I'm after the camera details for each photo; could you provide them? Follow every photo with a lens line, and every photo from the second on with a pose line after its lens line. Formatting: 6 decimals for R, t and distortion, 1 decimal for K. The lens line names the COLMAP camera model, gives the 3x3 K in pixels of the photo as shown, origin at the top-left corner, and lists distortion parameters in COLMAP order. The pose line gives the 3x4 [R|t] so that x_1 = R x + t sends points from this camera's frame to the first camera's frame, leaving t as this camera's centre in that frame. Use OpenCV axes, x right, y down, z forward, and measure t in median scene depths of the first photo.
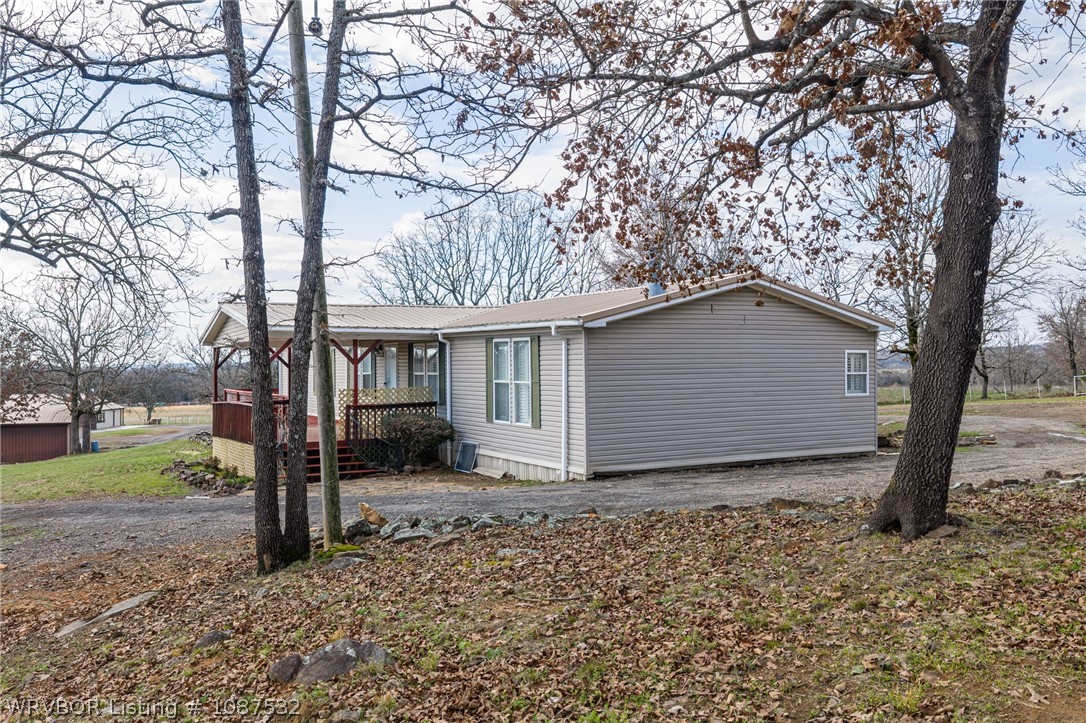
lens RADIAL K [[907.9, 0, 541.6], [0, 907.9, 360.2], [0, 0, 1]] dist [0.016634, -0.022891]
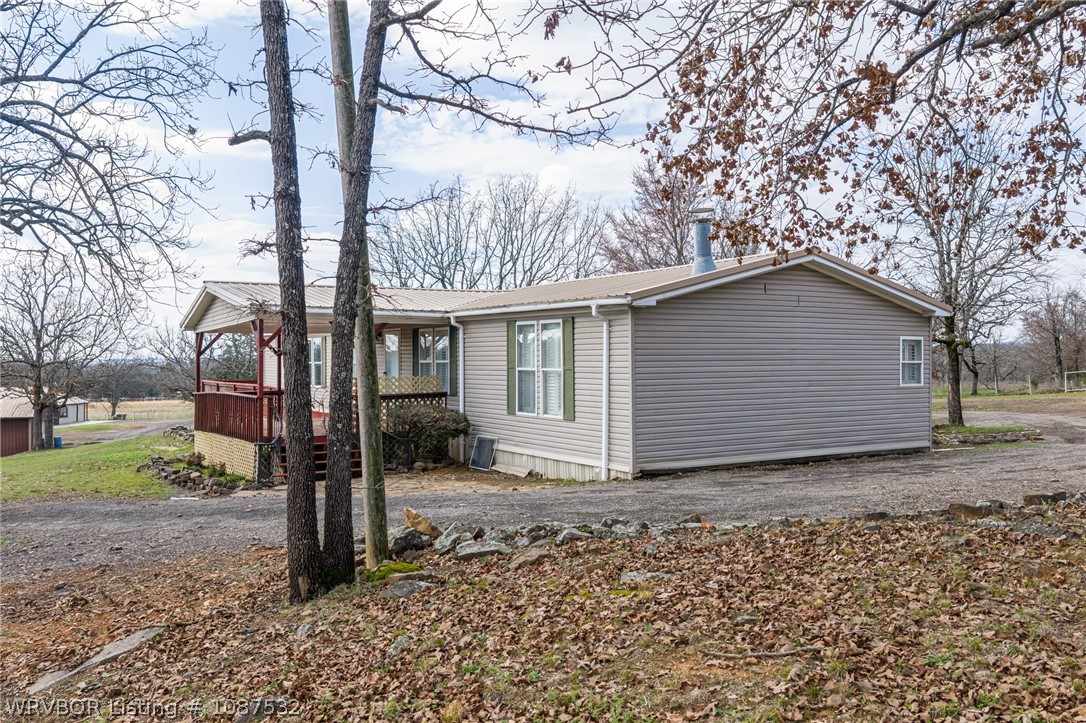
lens RADIAL K [[907.9, 0, 543.8], [0, 907.9, 360.0], [0, 0, 1]] dist [0.016634, -0.022891]
pose [[0.999359, 0.004147, 0.035557, -0.095609], [-0.004262, 0.999986, 0.003172, 0.018868], [-0.035543, -0.003321, 0.999363, 0.165214]]
